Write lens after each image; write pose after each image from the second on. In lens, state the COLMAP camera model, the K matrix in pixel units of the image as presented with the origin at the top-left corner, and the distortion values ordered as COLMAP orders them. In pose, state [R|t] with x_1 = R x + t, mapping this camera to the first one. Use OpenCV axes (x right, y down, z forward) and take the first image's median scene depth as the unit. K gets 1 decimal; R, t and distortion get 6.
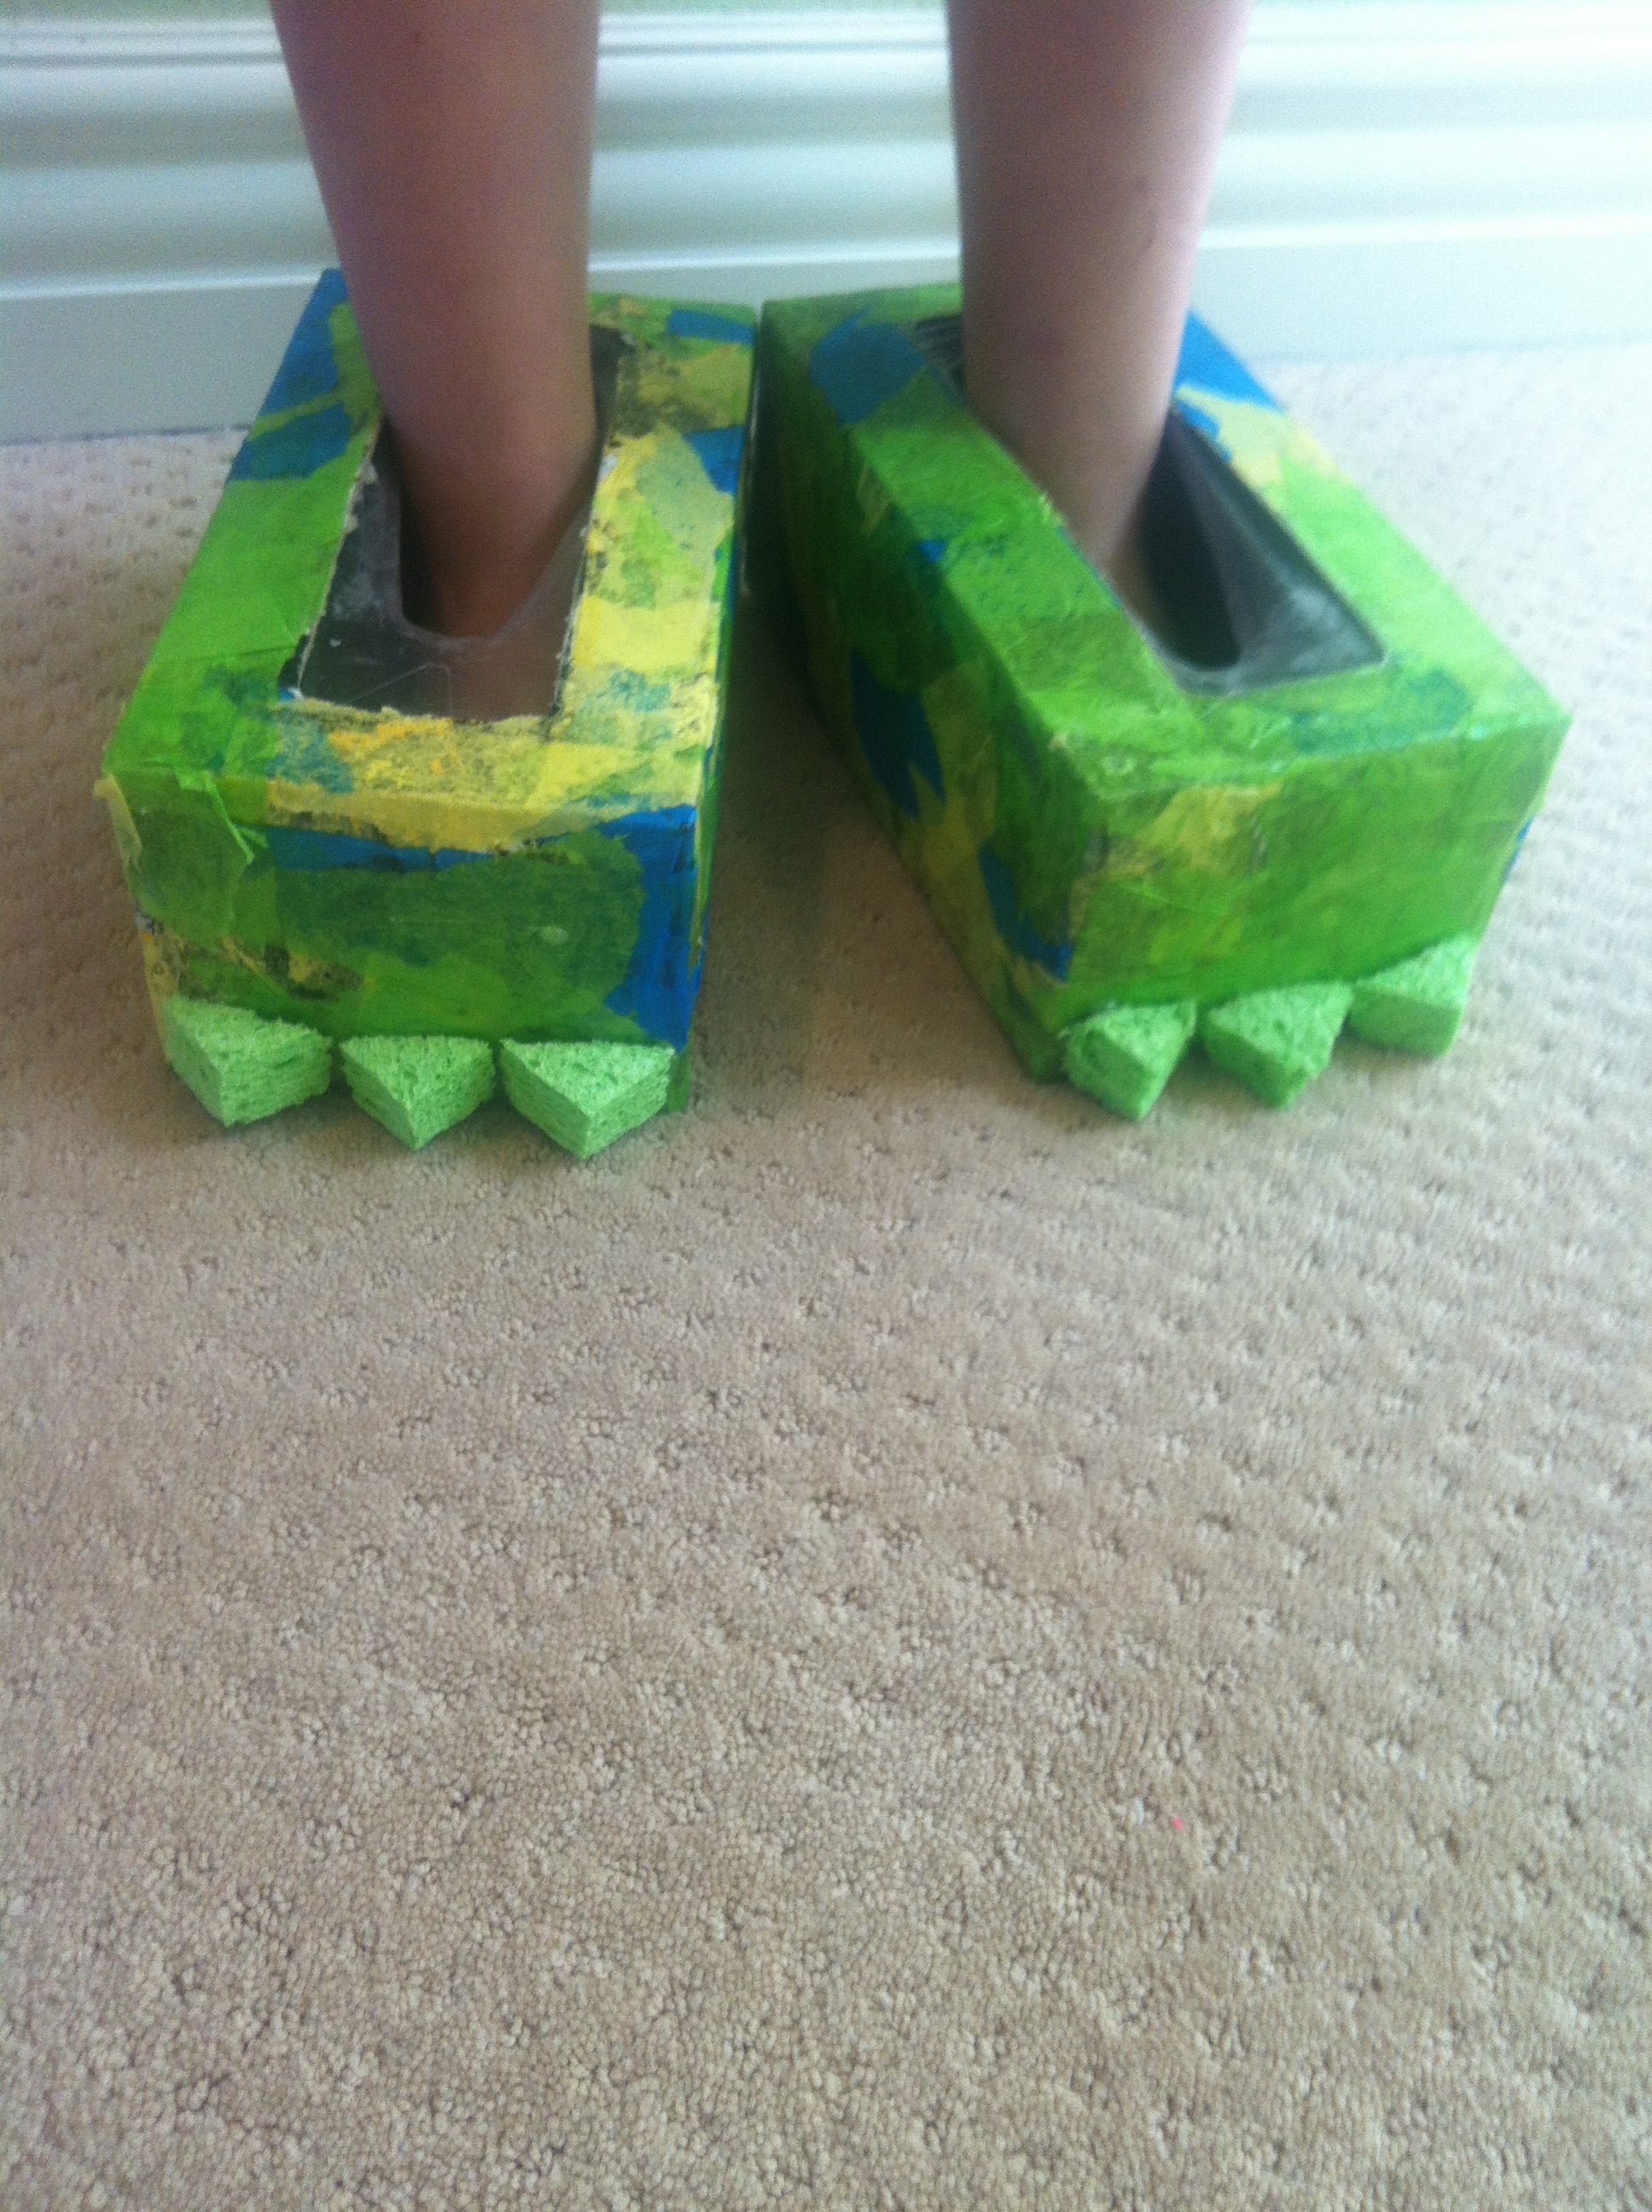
lens RADIAL K [[1899.0, 0, 853.6], [0, 1899.0, 1106.3], [0, 0, 1]] dist [0.038846, -0.112800]
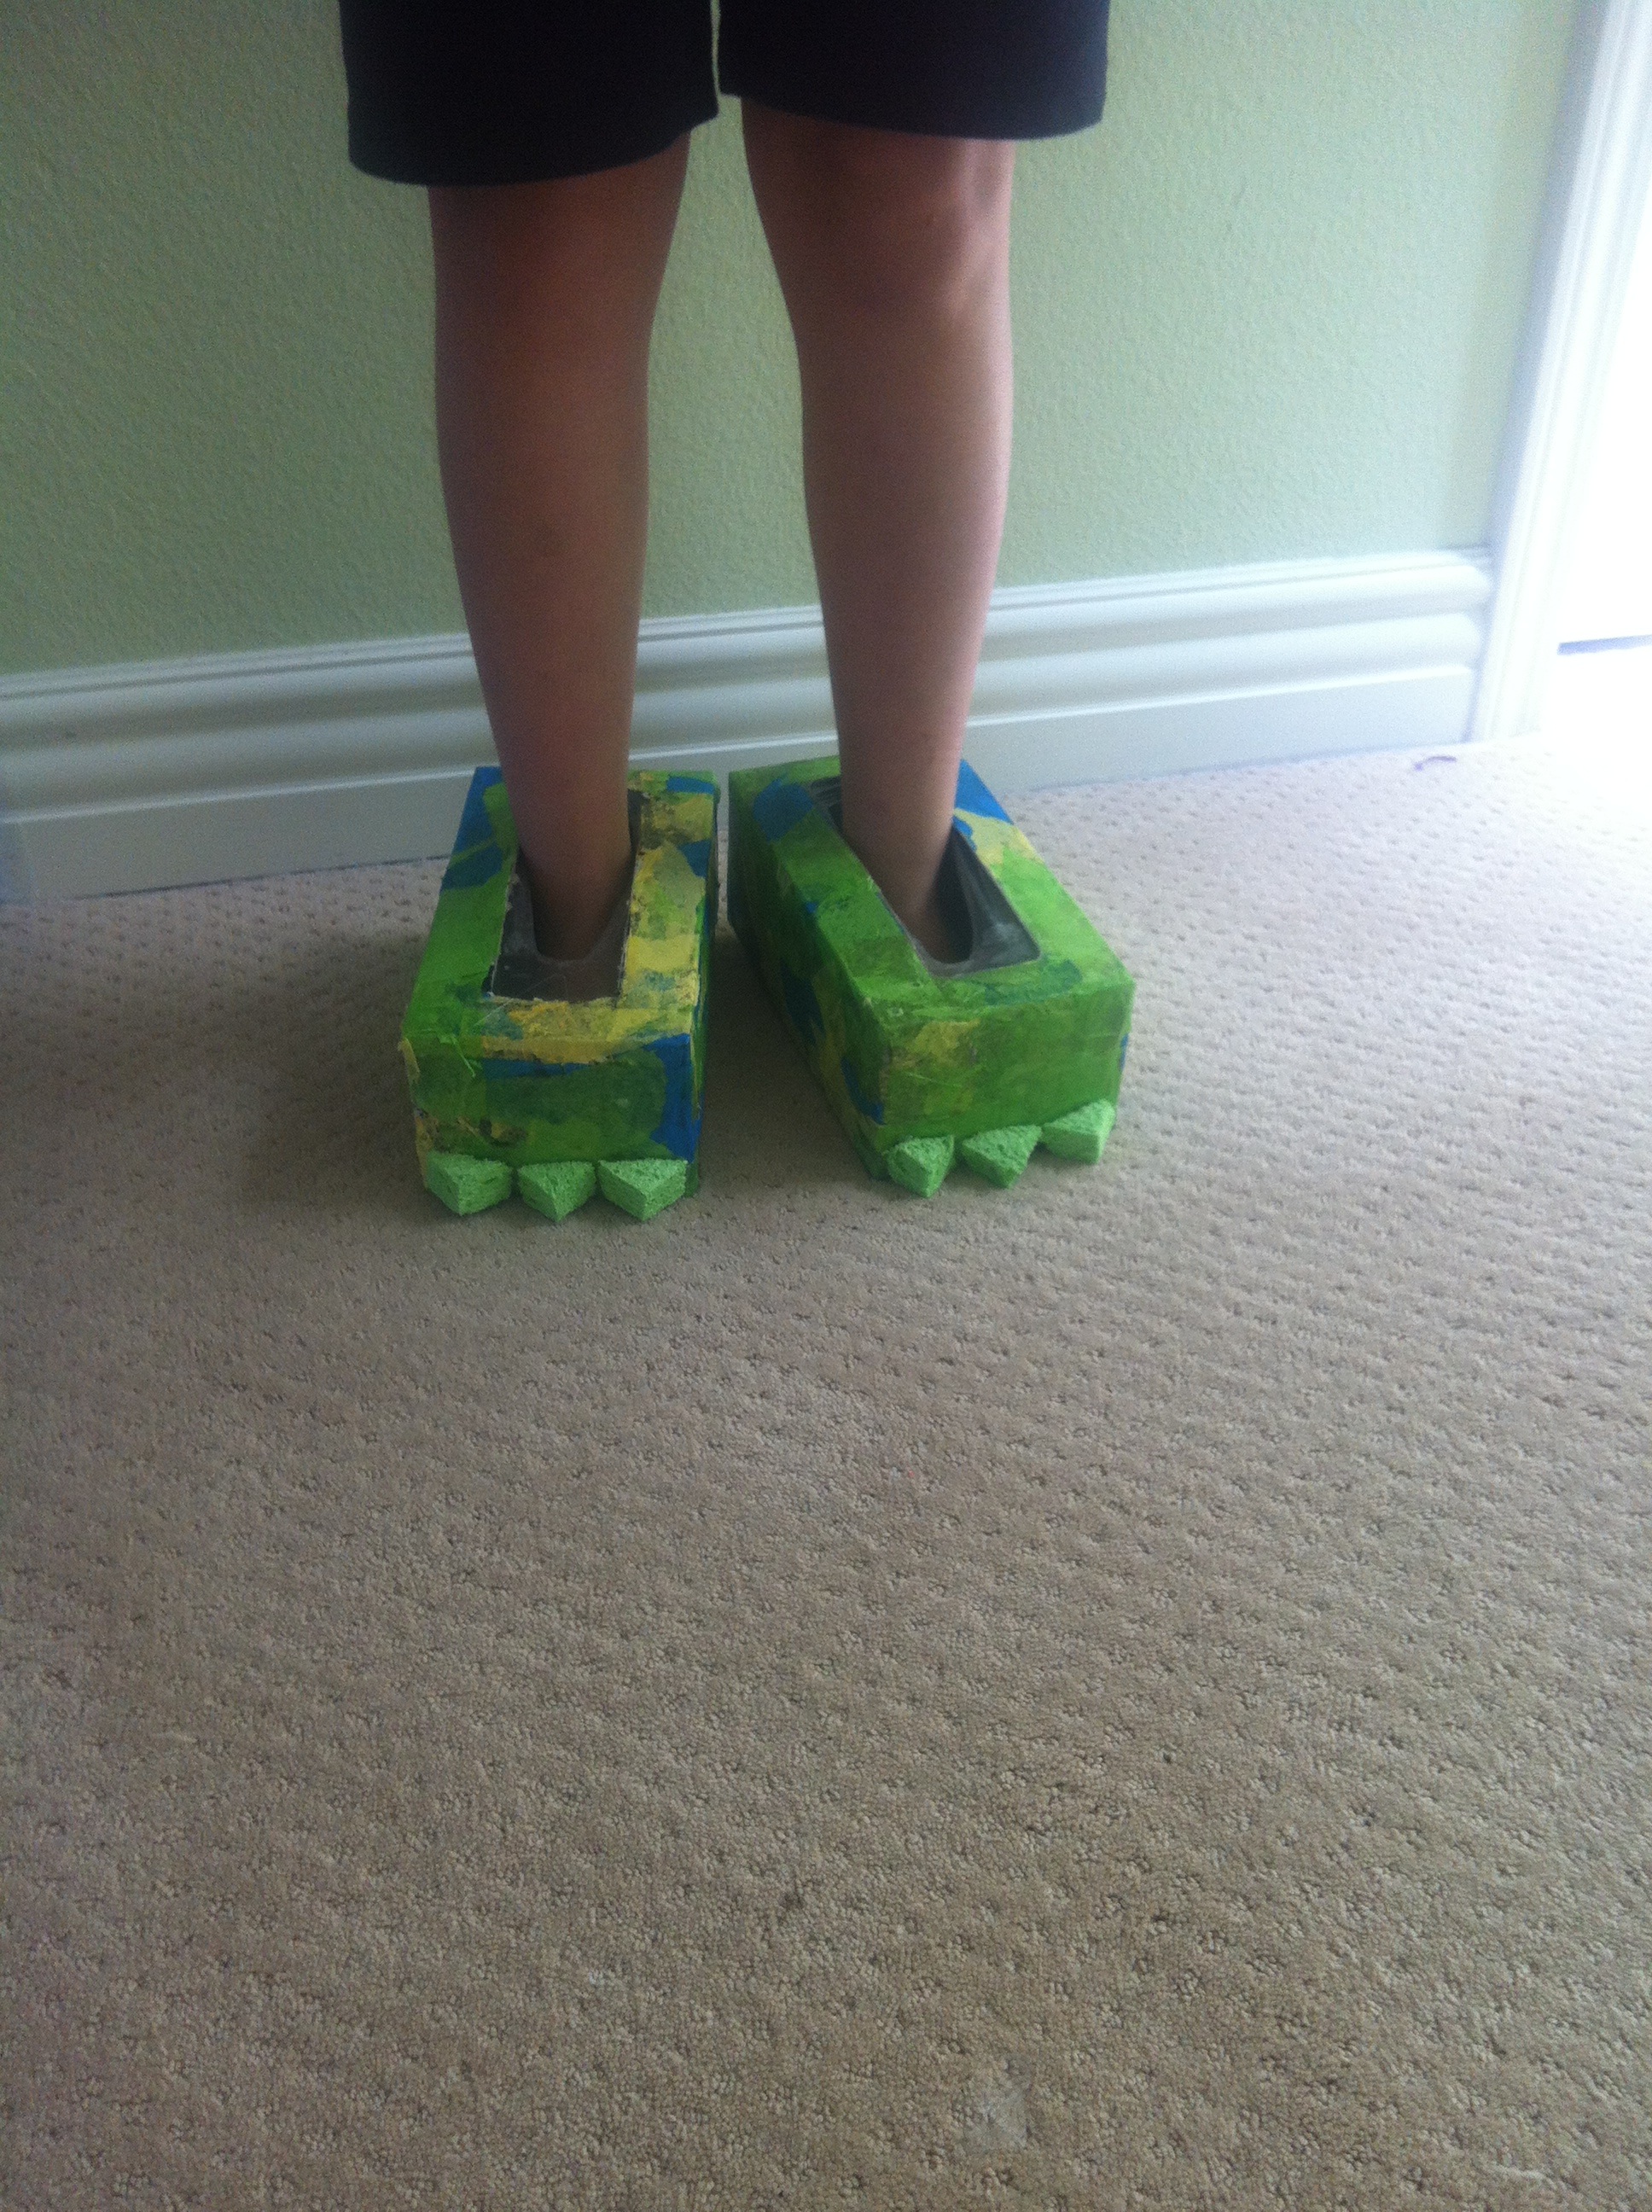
lens RADIAL K [[1893.7, 0, 826.0], [0, 1893.7, 1106.0], [0, 0, 1]] dist [0.005527, 0.000520]
pose [[0.998018, -0.038821, -0.049527, 0.164414], [0.028600, 0.980876, -0.192523, 0.317429], [0.056054, 0.190725, 0.980042, -0.969059]]
